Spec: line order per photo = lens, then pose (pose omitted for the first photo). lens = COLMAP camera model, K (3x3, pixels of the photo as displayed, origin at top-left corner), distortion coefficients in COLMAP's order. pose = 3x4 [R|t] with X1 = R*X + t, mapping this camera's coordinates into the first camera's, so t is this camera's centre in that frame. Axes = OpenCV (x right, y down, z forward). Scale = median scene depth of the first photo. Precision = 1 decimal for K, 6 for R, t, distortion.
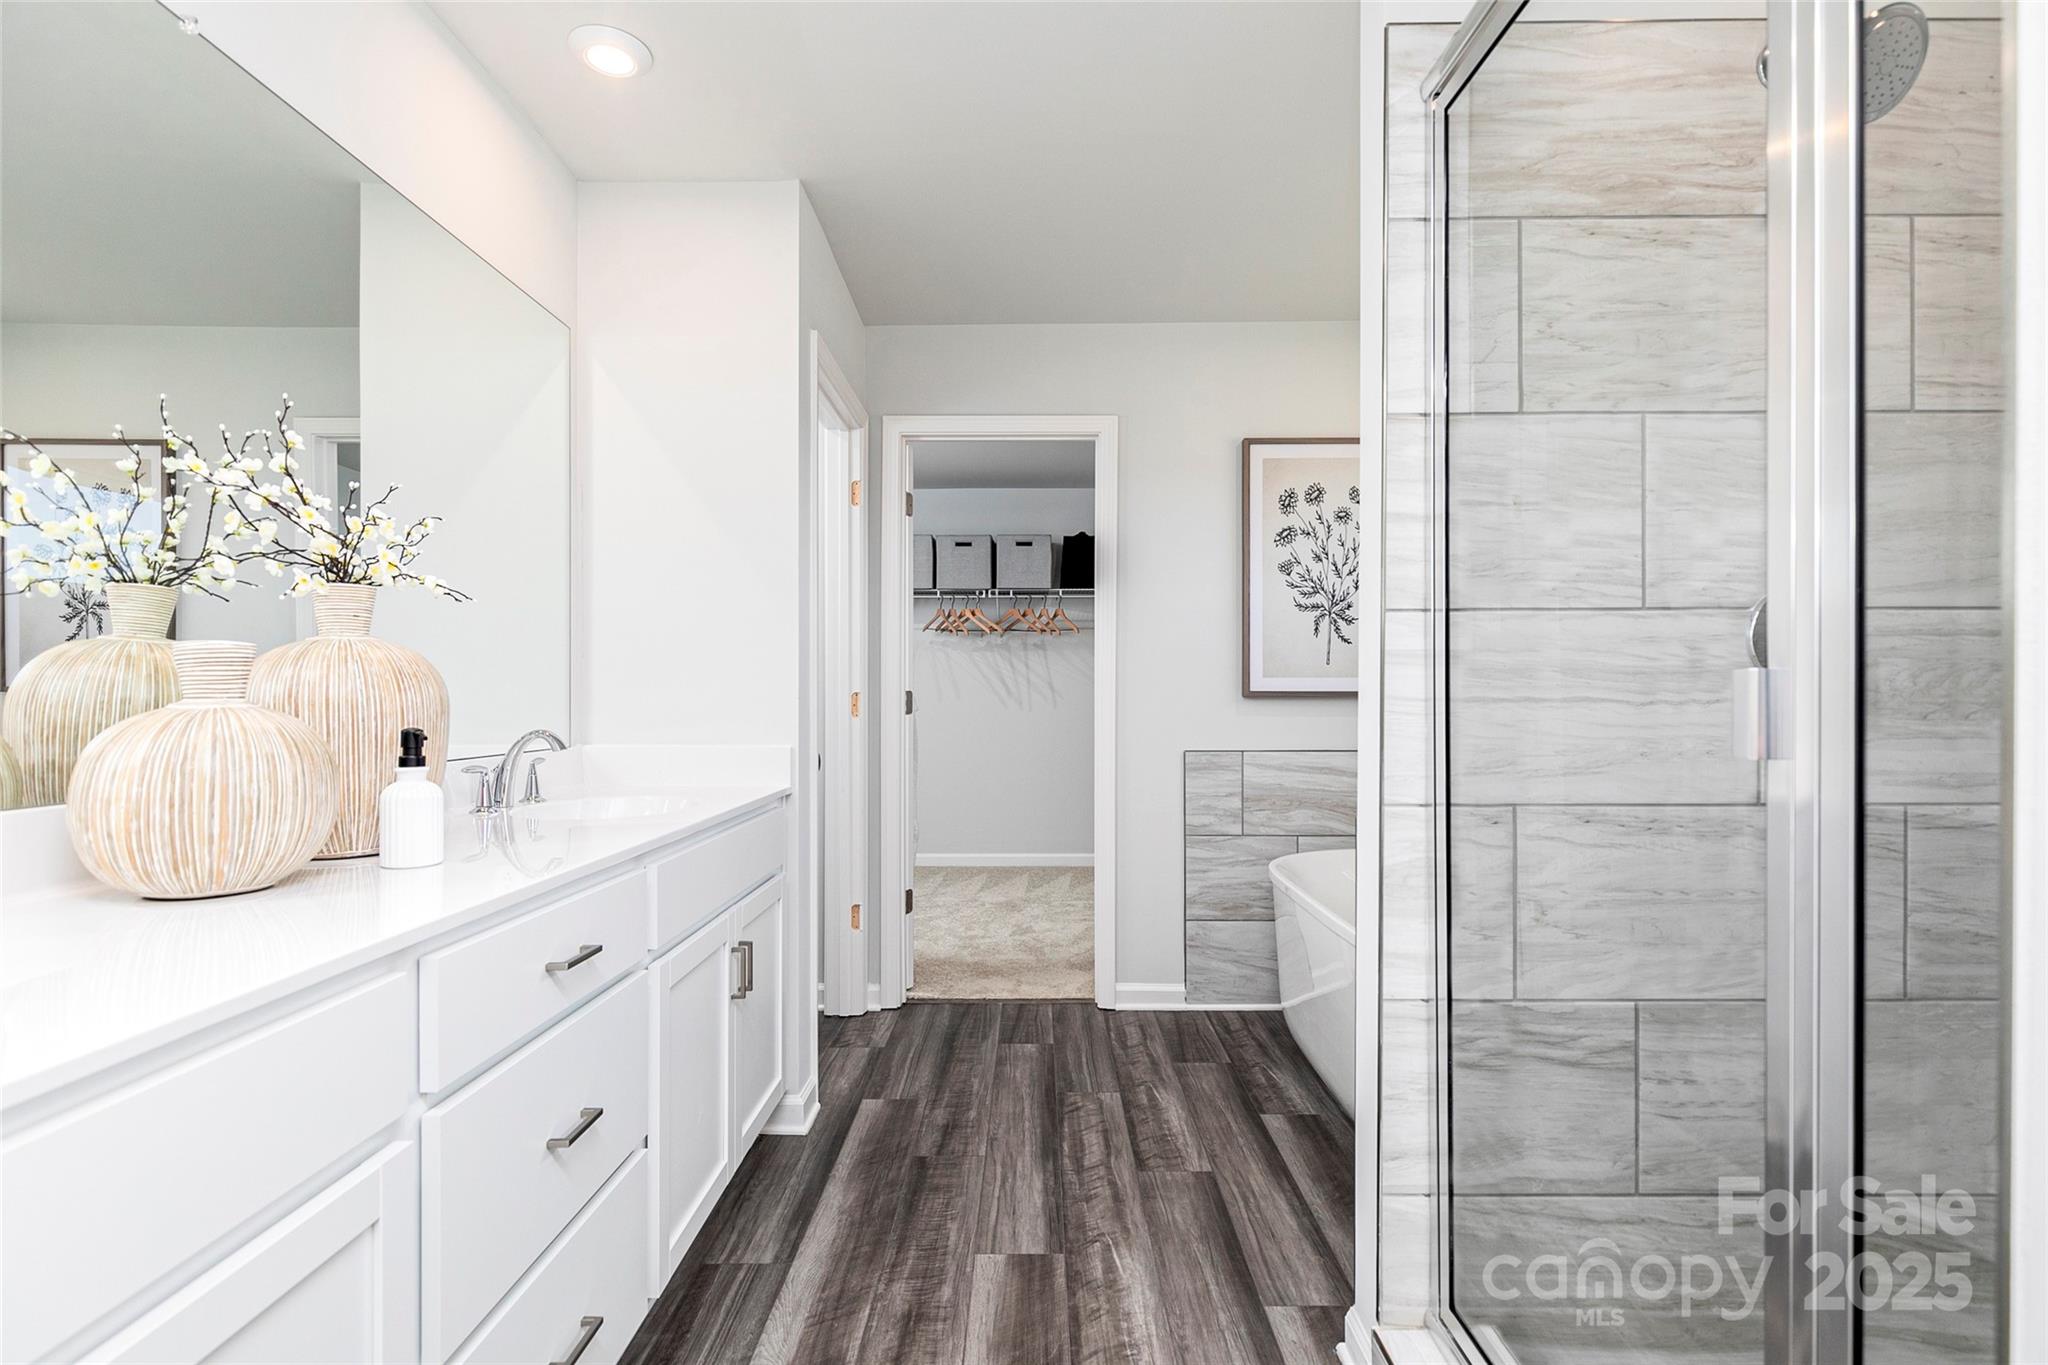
lens RADIAL K [[1031.5, 0, 1028.6], [0, 1031.5, 692.4], [0, 0, 1]] dist [0.000399, -0.000124]
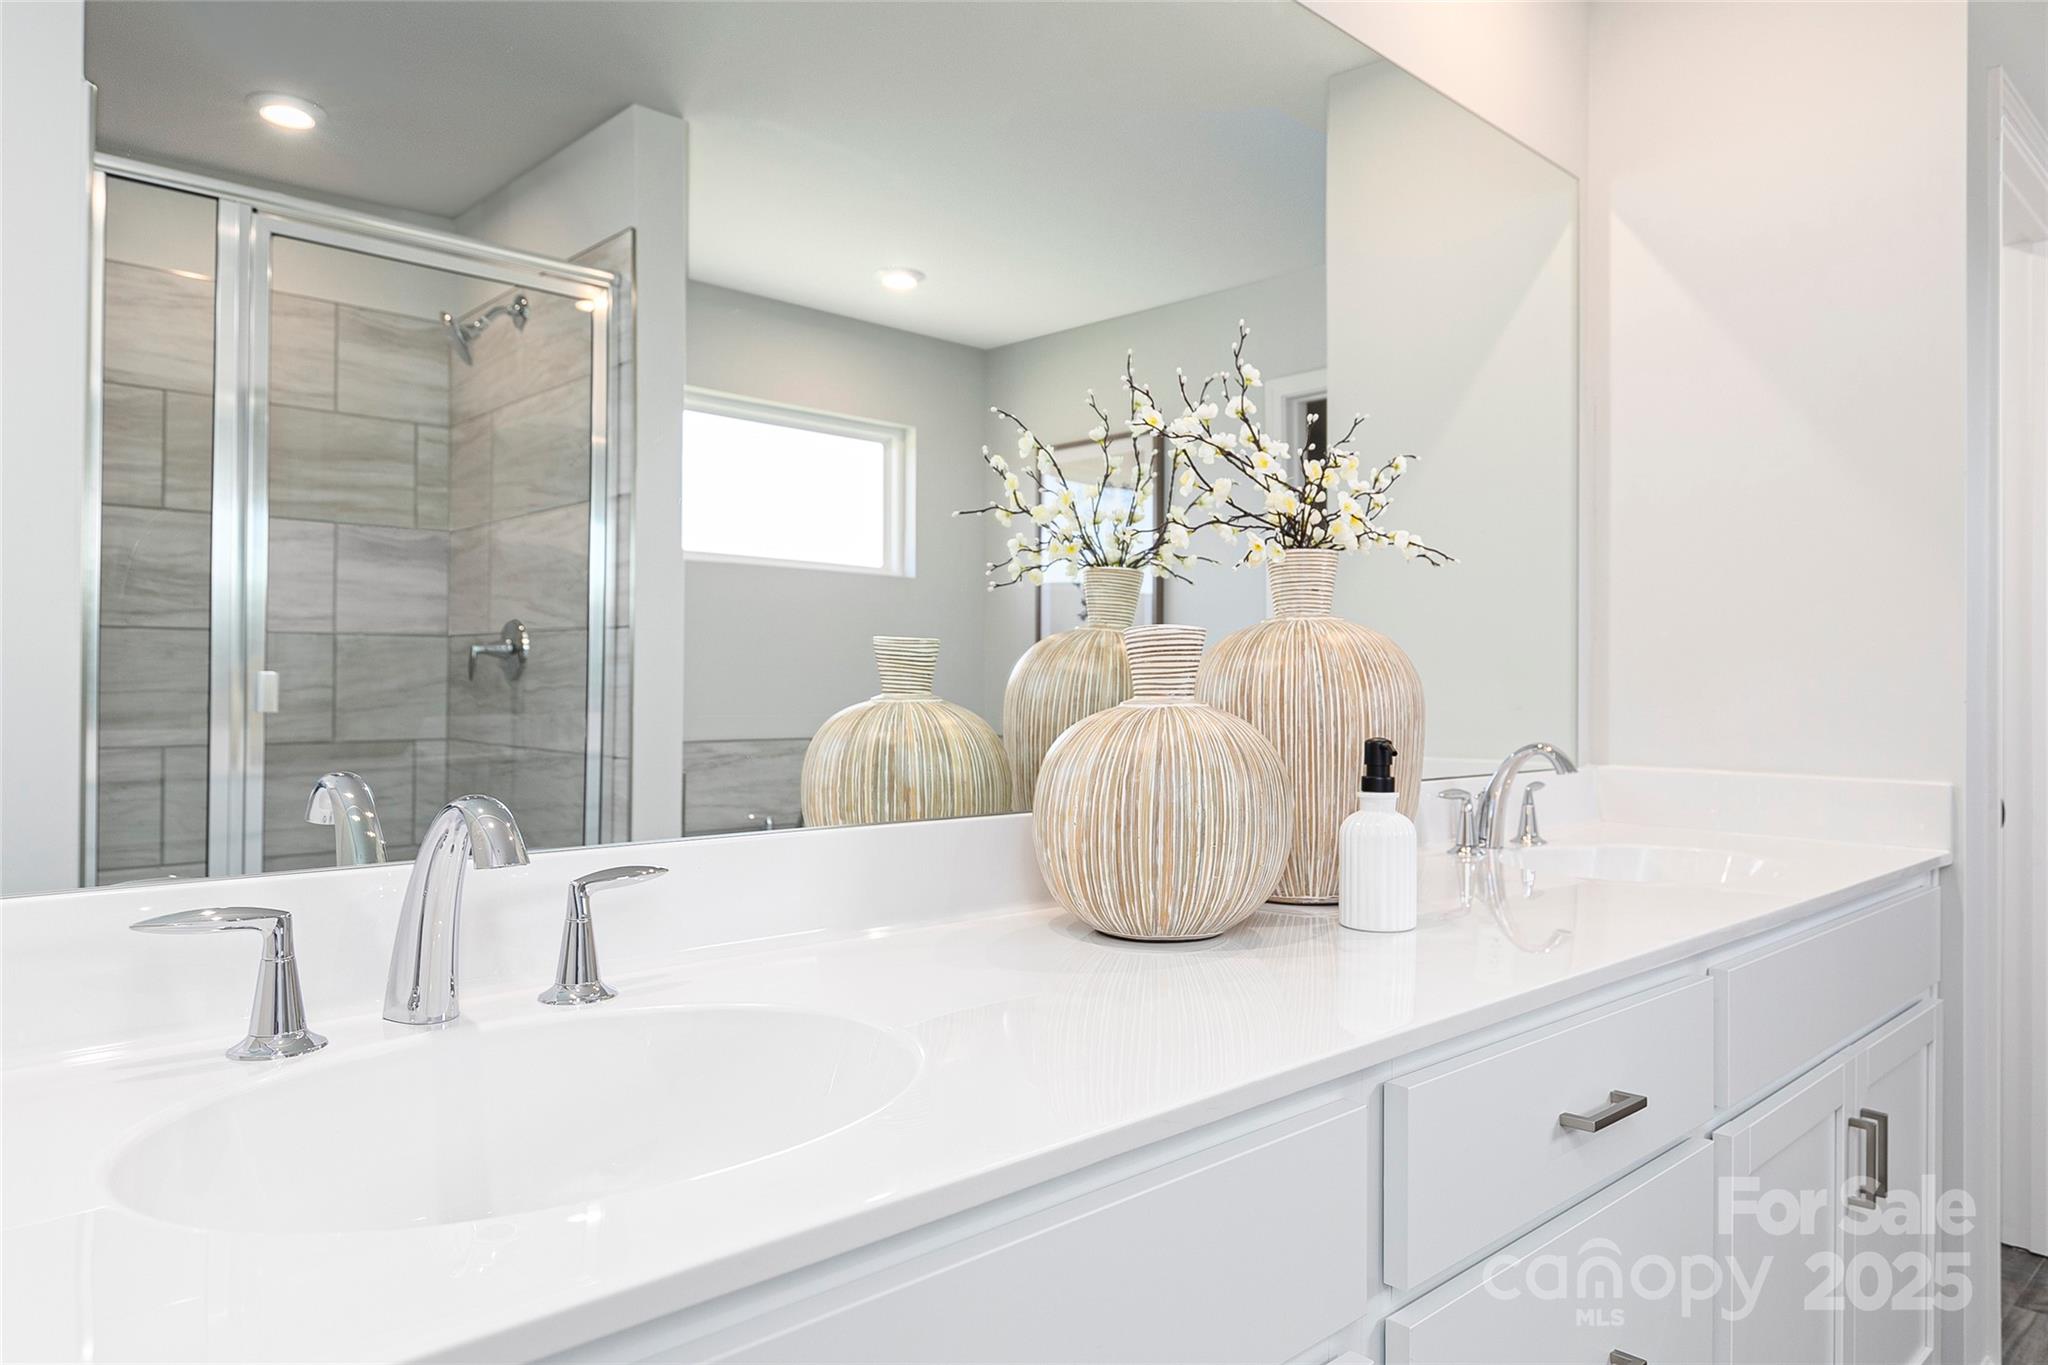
lens RADIAL K [[1363.9, 0, 1026.7], [0, 1363.9, 684.6], [0, 0, 1]] dist [-0.007038, -0.001321]
pose [[0.701204, 0.001671, -0.712959, -0.080529], [-0.005153, 0.999983, -0.002724, 0.000443], [0.712943, 0.005584, 0.701200, 0.139360]]
